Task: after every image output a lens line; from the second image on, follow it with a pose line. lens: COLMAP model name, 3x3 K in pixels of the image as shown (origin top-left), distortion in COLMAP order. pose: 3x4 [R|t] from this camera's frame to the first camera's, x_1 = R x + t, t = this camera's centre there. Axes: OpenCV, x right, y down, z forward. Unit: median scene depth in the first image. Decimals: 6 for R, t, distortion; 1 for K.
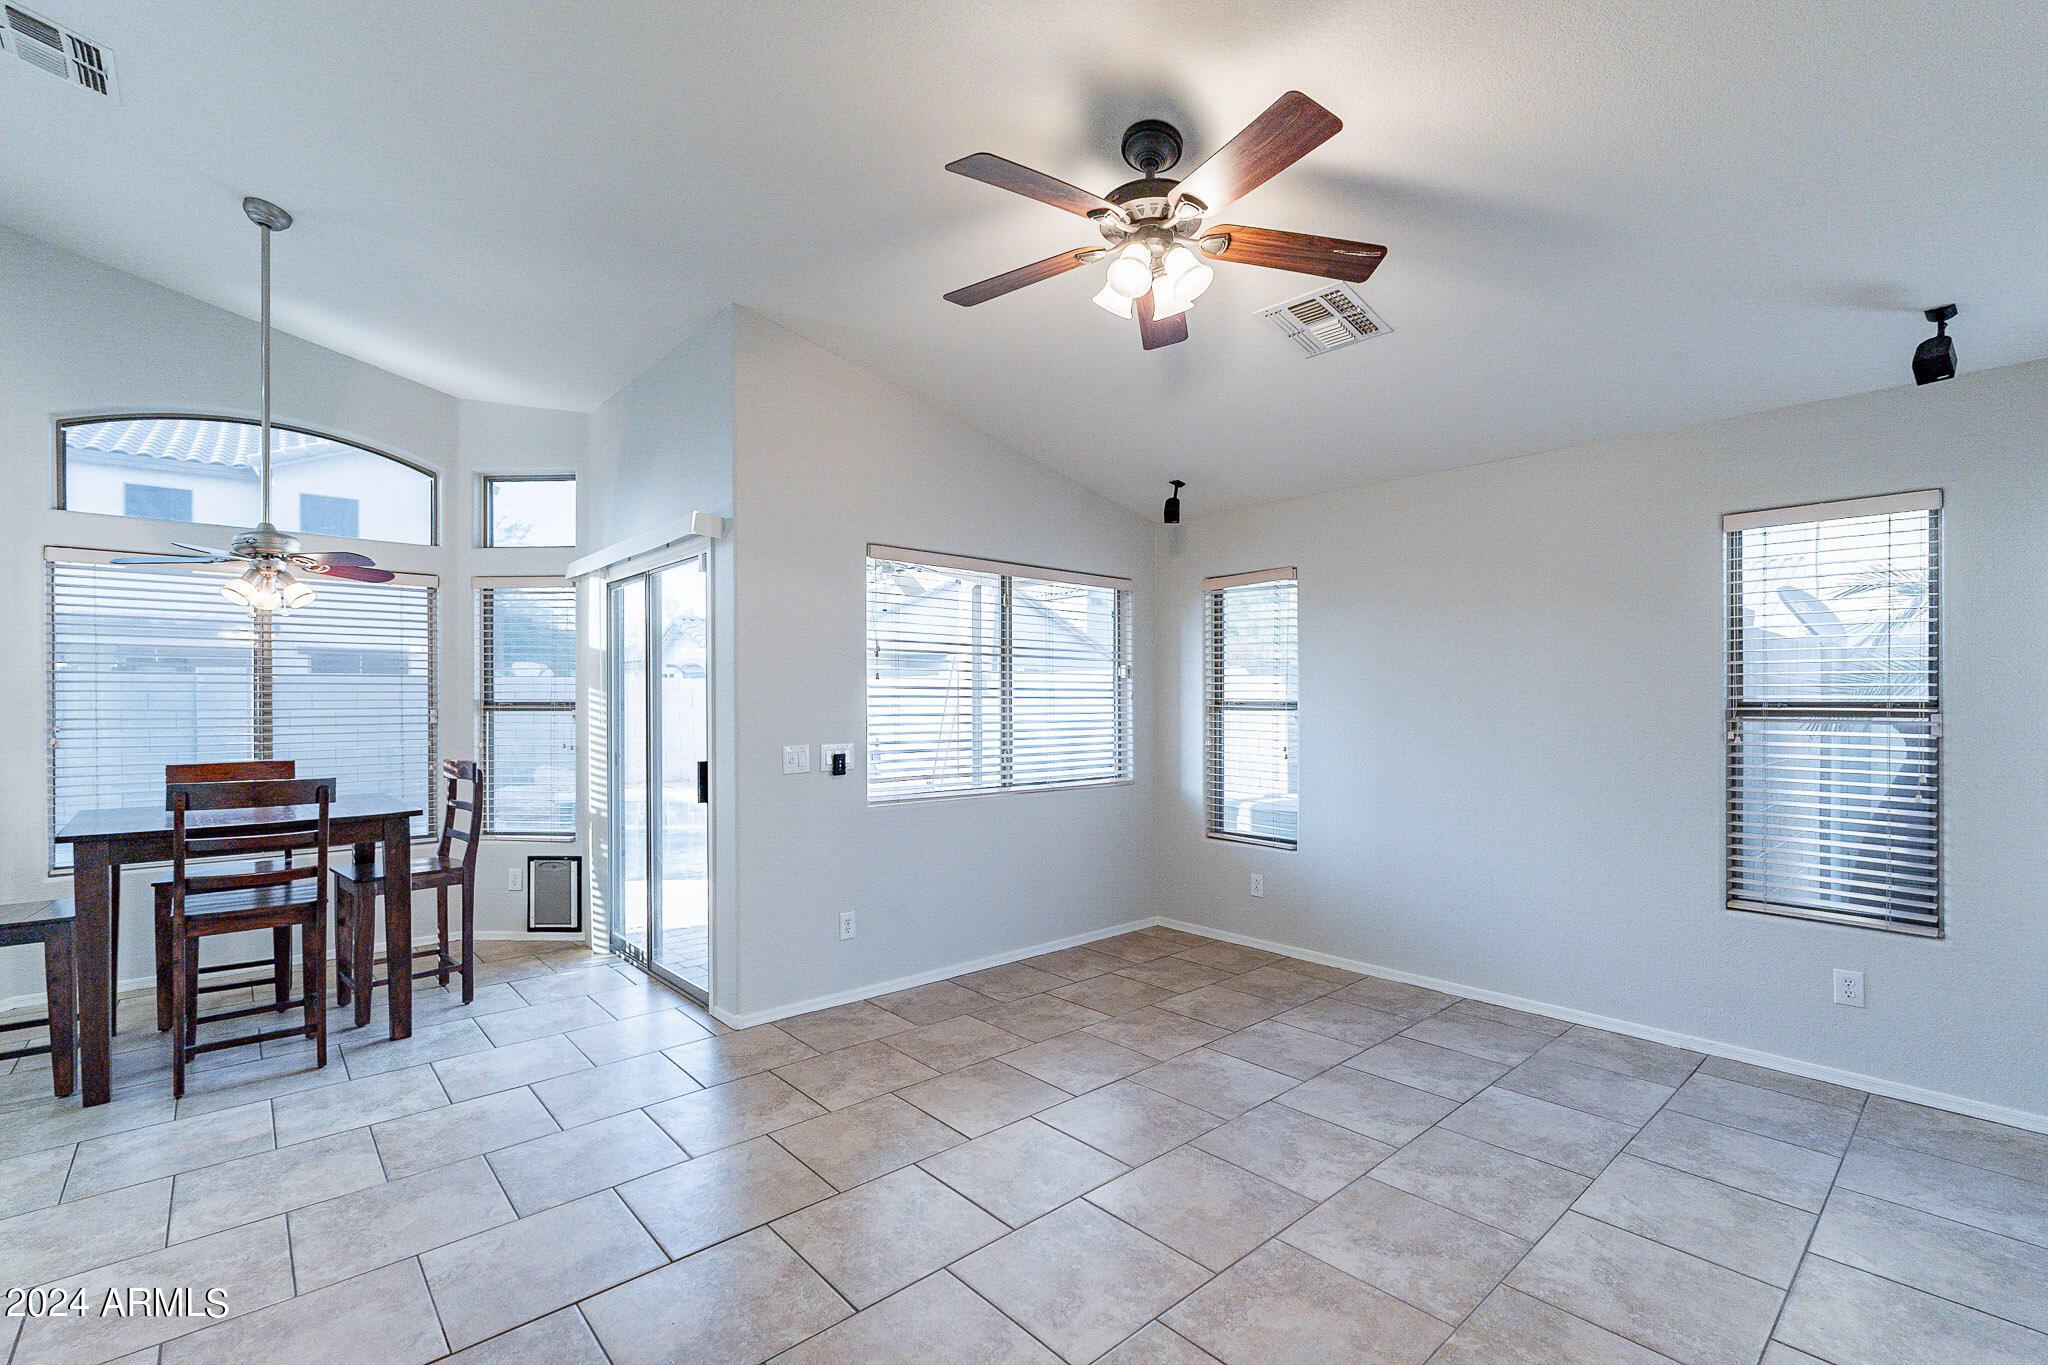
lens RADIAL K [[918.7, 0, 1042.1], [0, 918.7, 695.2], [0, 0, 1]] dist [-0.000839, 0.000101]
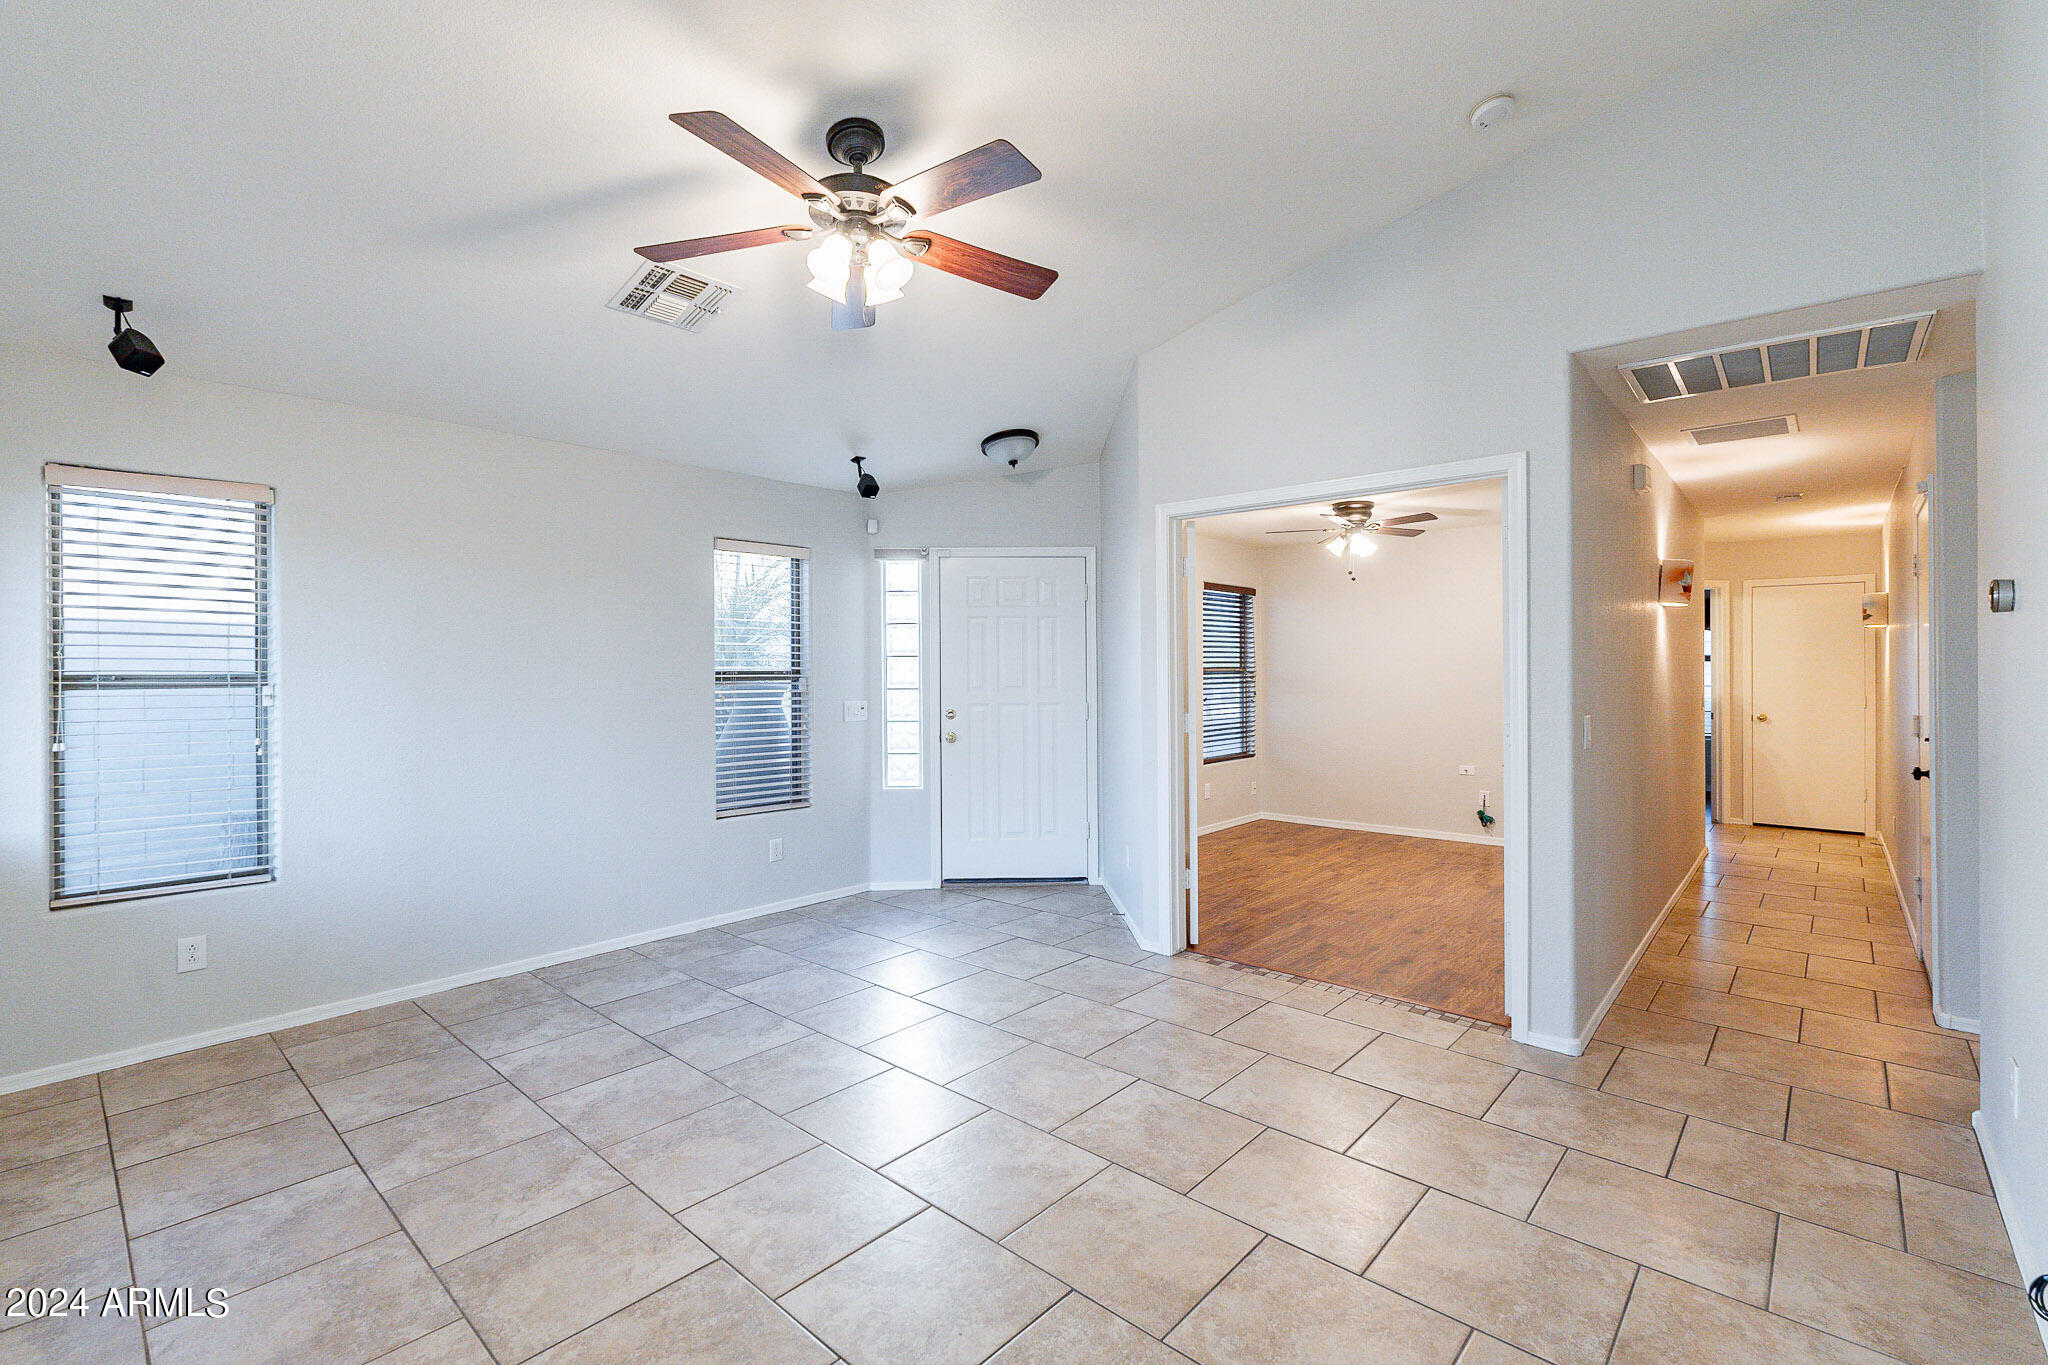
lens RADIAL K [[918.7, 0, 1024.9], [0, 918.7, 673.9], [0, 0, 1]] dist [-0.000839, 0.000101]
pose [[-0.110811, -0.005759, 0.993825, -0.599001], [-0.001921, 0.999983, 0.005581, 0.002179], [-0.993840, -0.001290, -0.110820, 0.593225]]
